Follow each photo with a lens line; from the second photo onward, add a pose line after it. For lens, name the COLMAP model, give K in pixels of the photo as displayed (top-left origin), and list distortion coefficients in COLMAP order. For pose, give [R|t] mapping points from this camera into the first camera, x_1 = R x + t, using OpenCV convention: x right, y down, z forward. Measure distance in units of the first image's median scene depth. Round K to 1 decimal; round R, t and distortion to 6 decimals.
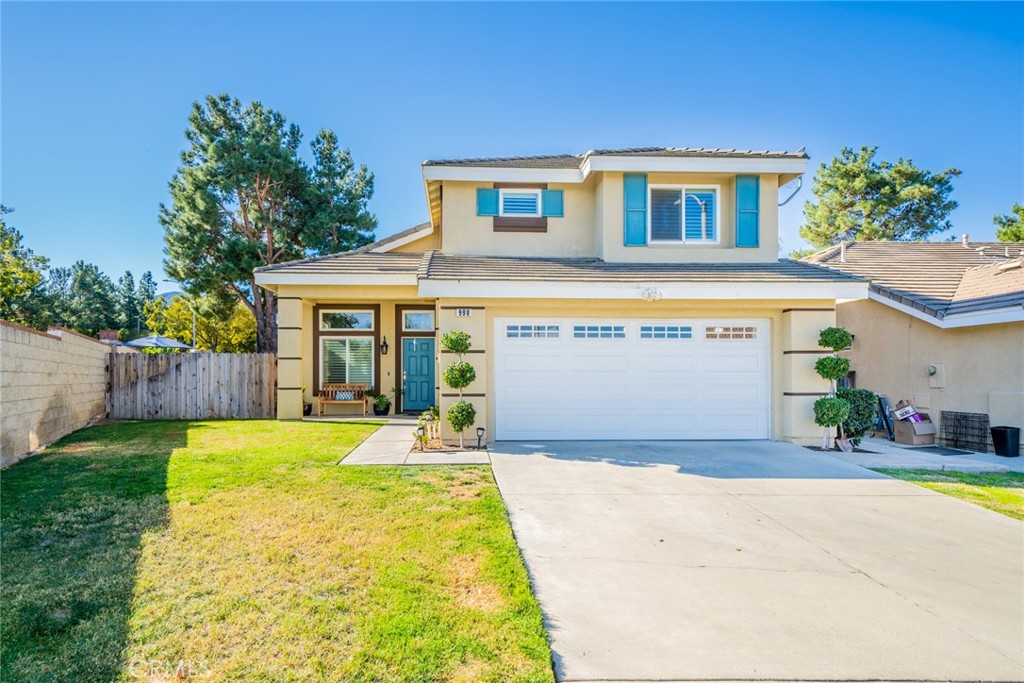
lens RADIAL K [[530.4, 0, 488.9], [0, 530.4, 368.0], [0, 0, 1]] dist [0.022909, -0.000896]
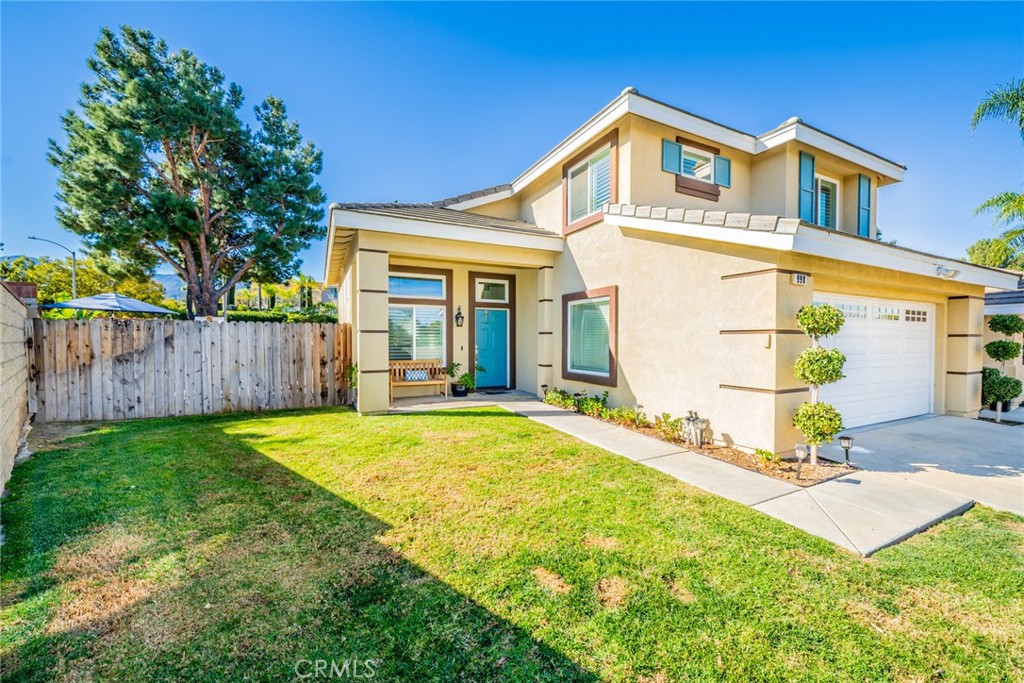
lens RADIAL K [[375.6, 0, 515.3], [0, 375.6, 346.0], [0, 0, 1]] dist [-0.008238, 0.001055]
pose [[0.926432, -0.003874, 0.376443, -0.341341], [-0.008859, 0.999446, 0.032087, -0.014298], [-0.376358, -0.033061, 0.925884, 0.377514]]
